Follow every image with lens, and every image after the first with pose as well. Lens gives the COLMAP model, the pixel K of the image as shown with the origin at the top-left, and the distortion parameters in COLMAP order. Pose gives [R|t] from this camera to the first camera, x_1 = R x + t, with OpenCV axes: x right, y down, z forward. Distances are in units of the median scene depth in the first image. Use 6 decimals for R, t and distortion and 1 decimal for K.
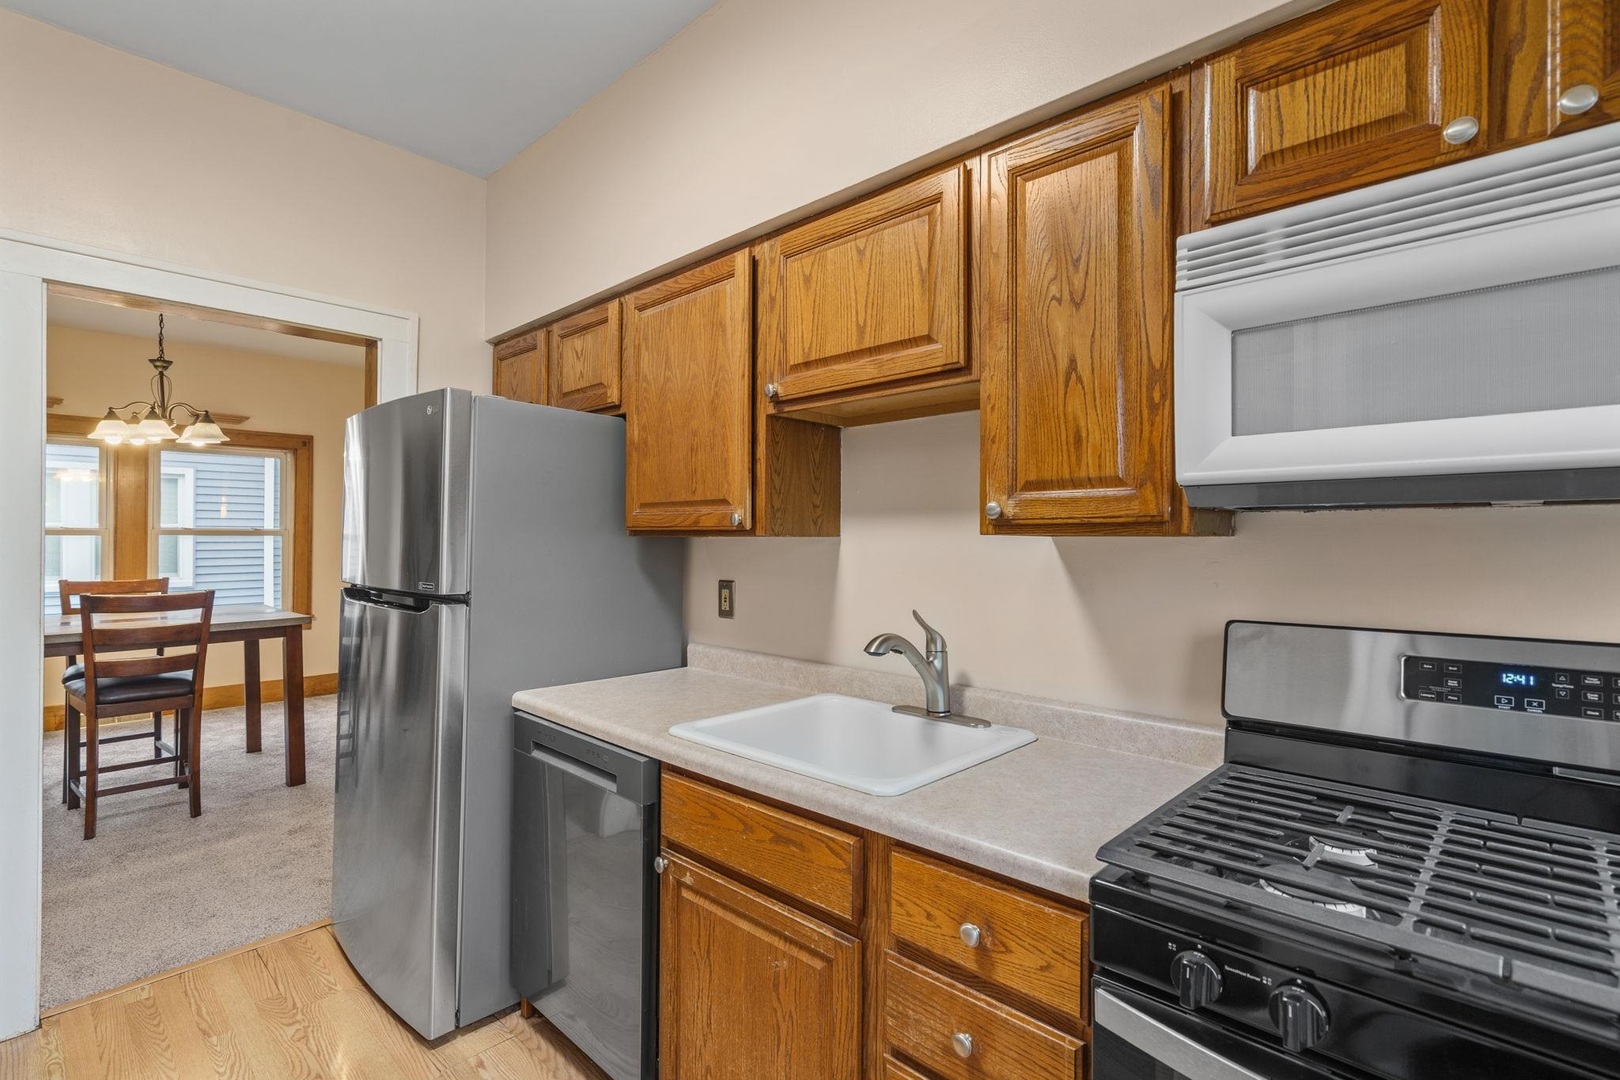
lens RADIAL K [[746.0, 0, 815.3], [0, 746.0, 544.6], [0, 0, 1]] dist [0.001942, 0.002029]
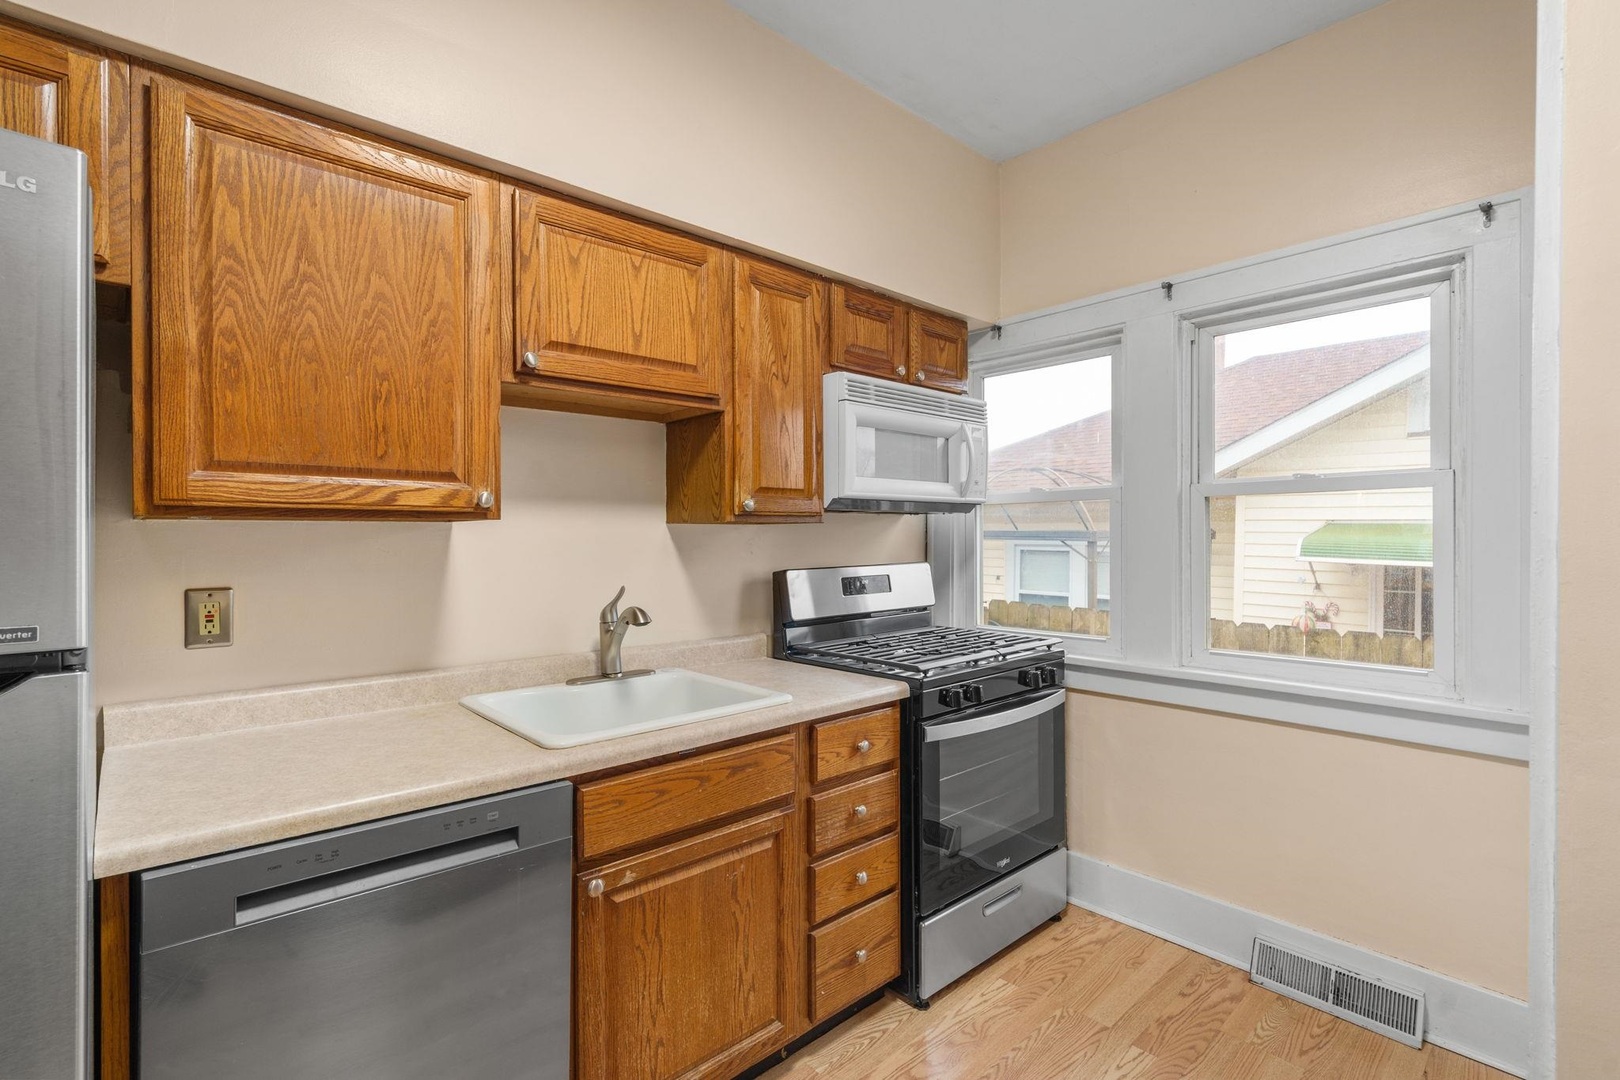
lens RADIAL K [[746.0, 0, 819.9], [0, 746.0, 535.9], [0, 0, 1]] dist [0.001942, 0.002029]
pose [[0.072398, -0.009741, 0.997328, -1.107045], [0.004670, 0.999945, 0.009428, 0.001163], [-0.997365, 0.003975, 0.072440, 0.685285]]
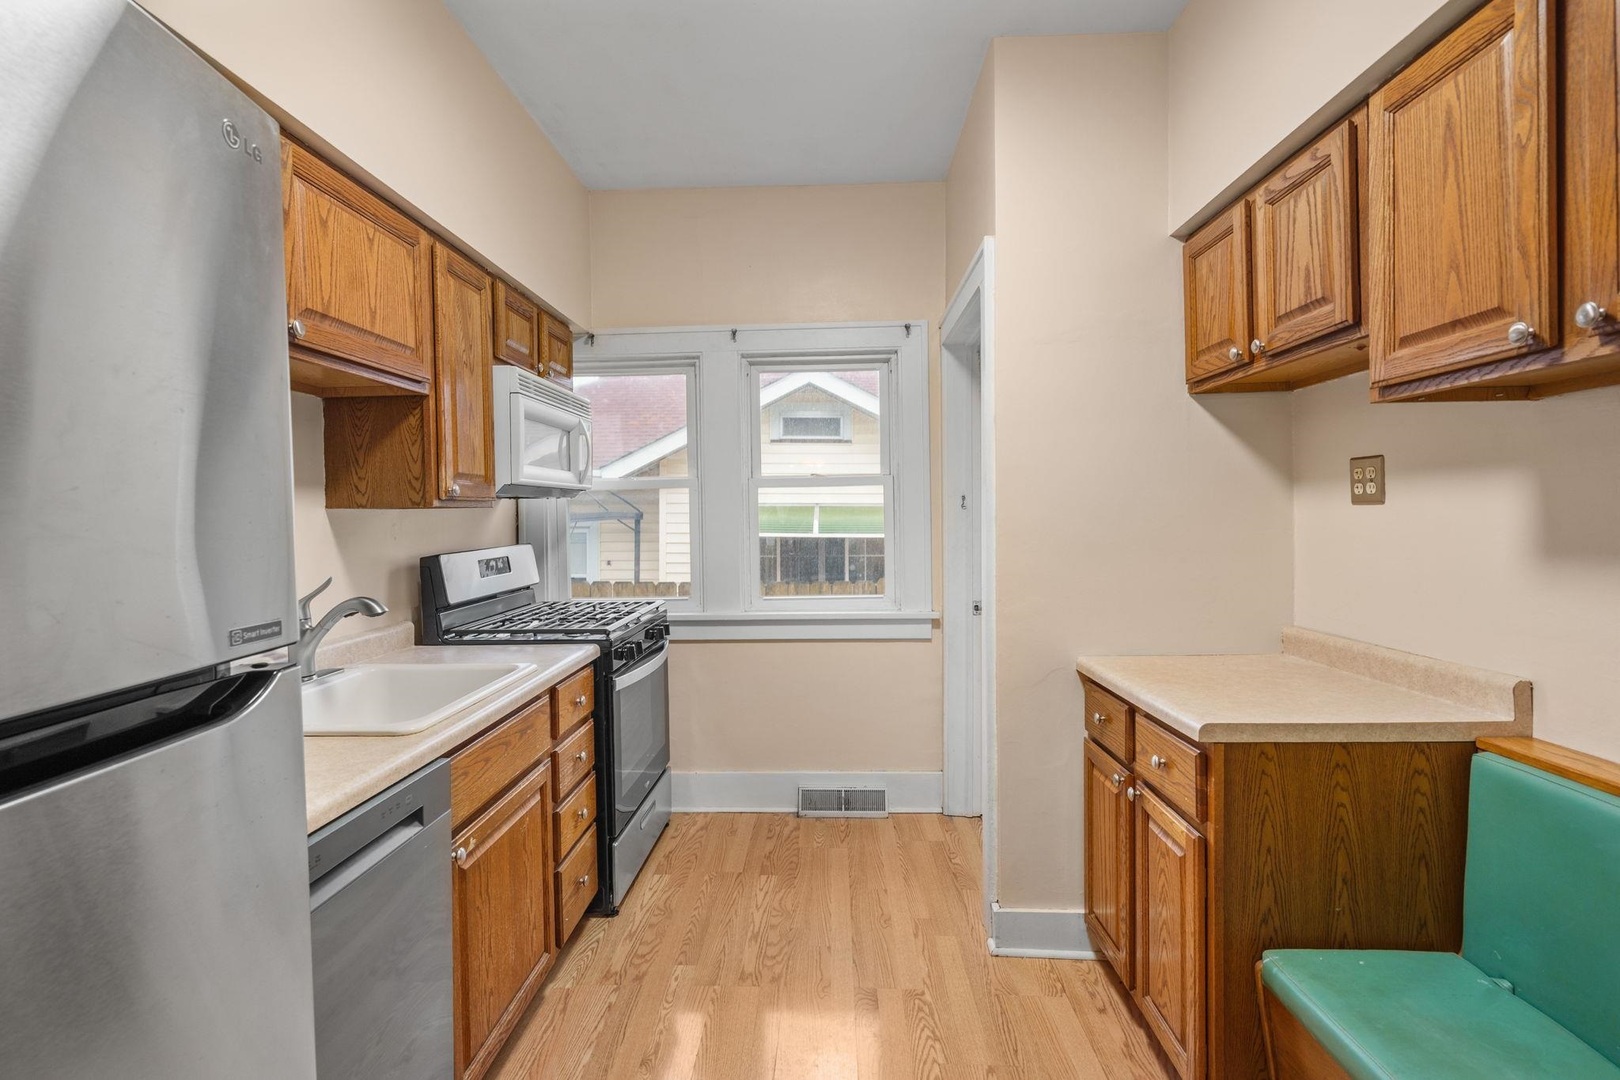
lens RADIAL K [[746.0, 0, 818.9], [0, 746.0, 524.2], [0, 0, 1]] dist [0.001942, 0.002029]
pose [[-0.661517, -0.012219, 0.749830, -1.241355], [0.007846, 0.999700, 0.023213, -0.006705], [-0.749889, 0.021239, -0.661223, 1.311663]]
